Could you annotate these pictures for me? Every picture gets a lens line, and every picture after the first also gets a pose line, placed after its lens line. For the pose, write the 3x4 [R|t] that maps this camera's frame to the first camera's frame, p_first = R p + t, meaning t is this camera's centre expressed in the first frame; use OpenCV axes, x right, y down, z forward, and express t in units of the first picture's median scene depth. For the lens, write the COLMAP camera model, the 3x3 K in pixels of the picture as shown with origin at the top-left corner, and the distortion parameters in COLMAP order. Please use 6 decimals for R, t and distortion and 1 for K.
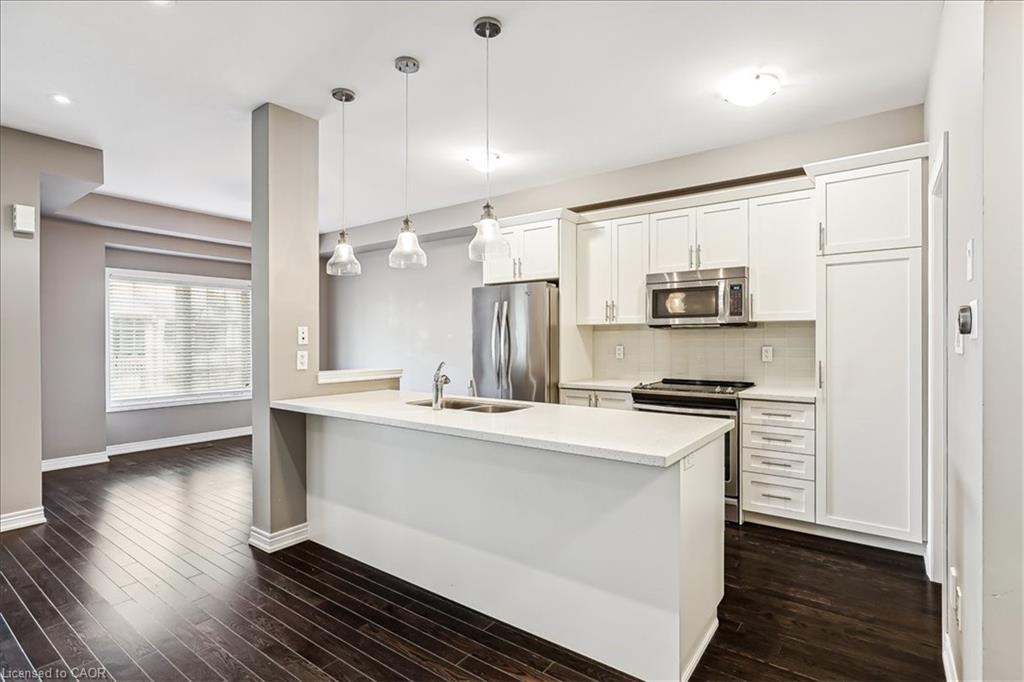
lens RADIAL K [[508.0, 0, 512.0], [0, 508.0, 341.0], [0, 0, 1]] dist [-0.004723, 0.000789]
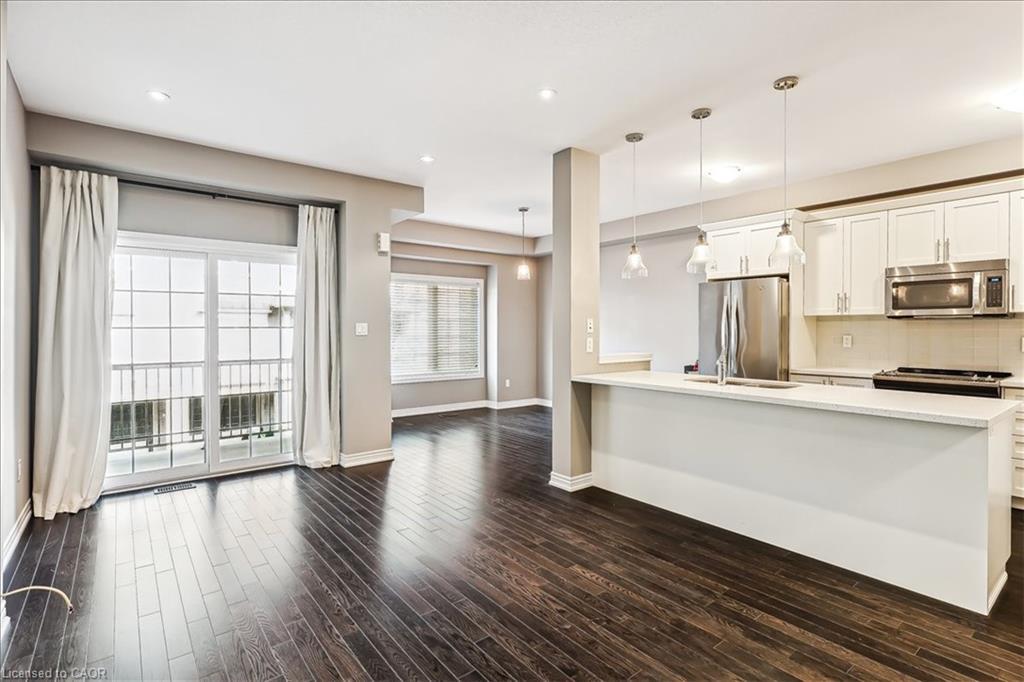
lens RADIAL K [[510.8, 0, 510.9], [0, 510.8, 329.6], [0, 0, 1]] dist [0.000768, 0.002099]
pose [[0.965540, 0.003530, -0.260230, -0.227019], [-0.003714, 0.999993, -0.000218, 0.000192], [0.260228, 0.001177, 0.965547, -0.249296]]
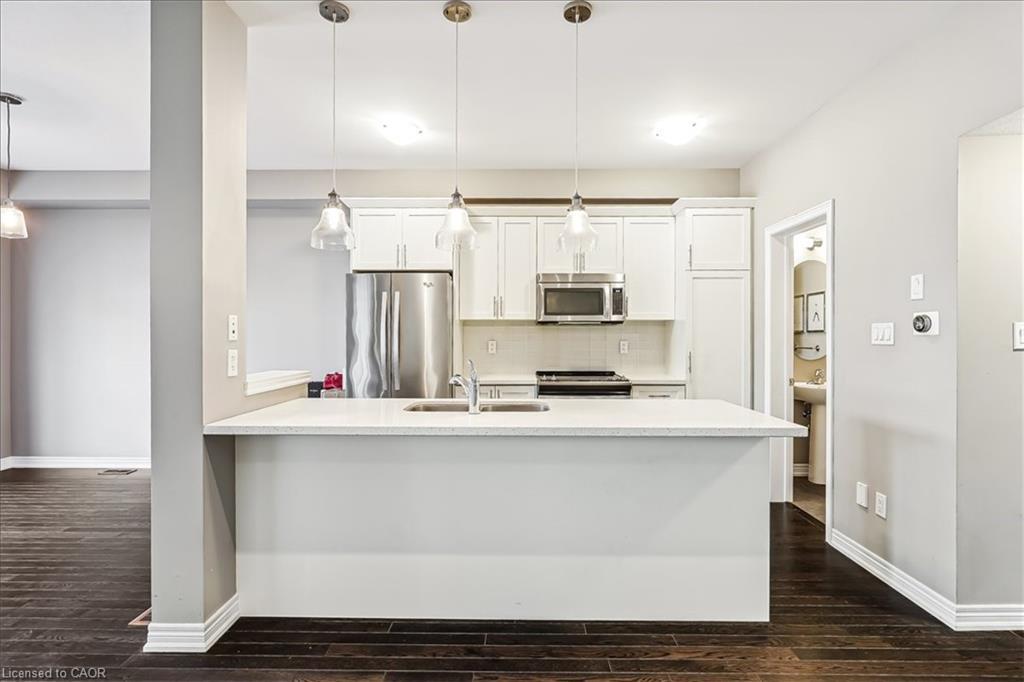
lens RADIAL K [[515.3, 0, 517.8], [0, 515.3, 337.7], [0, 0, 1]] dist [-0.001065, 0.001300]
pose [[0.808242, -0.000613, 0.588850, -0.432465], [-0.000621, 0.999998, 0.001893, 0.001163], [-0.588850, -0.001896, 0.808240, 0.163785]]
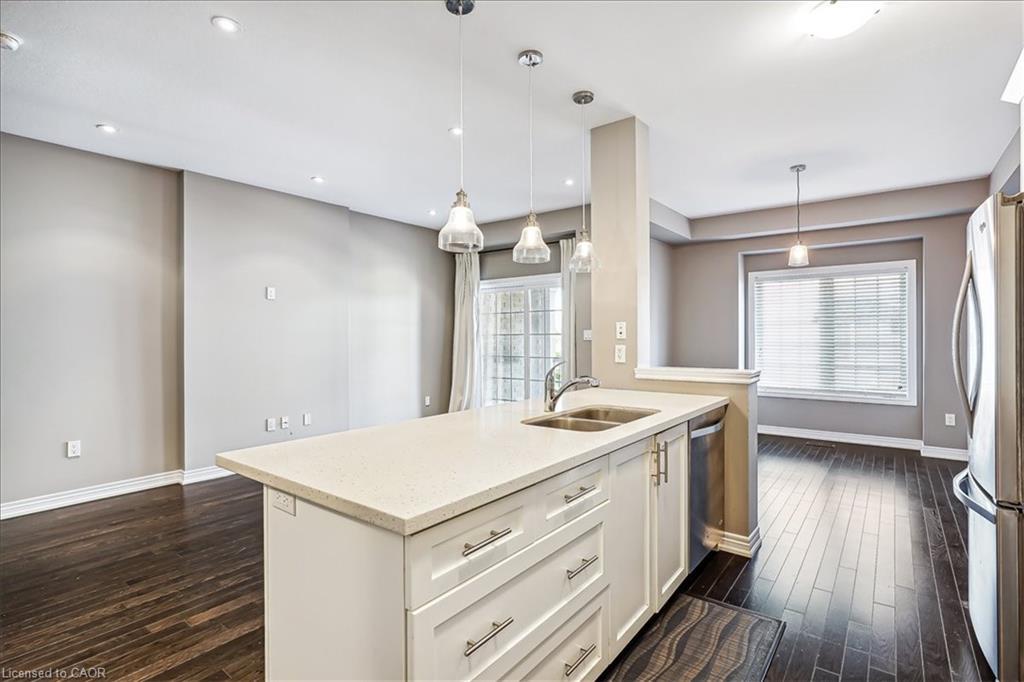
lens RADIAL K [[491.7, 0, 511.8], [0, 491.7, 328.1], [0, 0, 1]] dist [-0.006303, -0.000150]
pose [[-0.025585, -0.011676, -0.999604, 0.508942], [0.000814, 0.999931, -0.011700, -0.003140], [0.999672, -0.001113, -0.025574, 0.676002]]
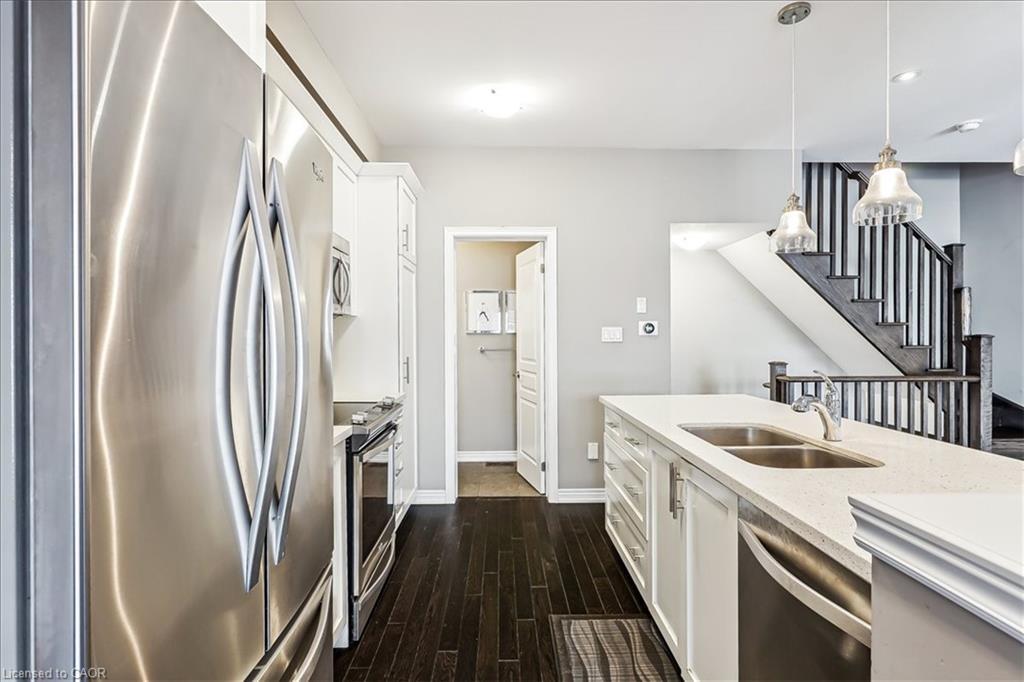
lens RADIAL K [[515.3, 0, 517.8], [0, 515.3, 337.7], [0, 0, 1]] dist [-0.001065, 0.001300]
pose [[-0.621975, 0.001617, 0.783036, -0.302719], [0.004414, 0.999989, 0.001441, 0.001240], [-0.783025, 0.004353, -0.621975, 1.225034]]
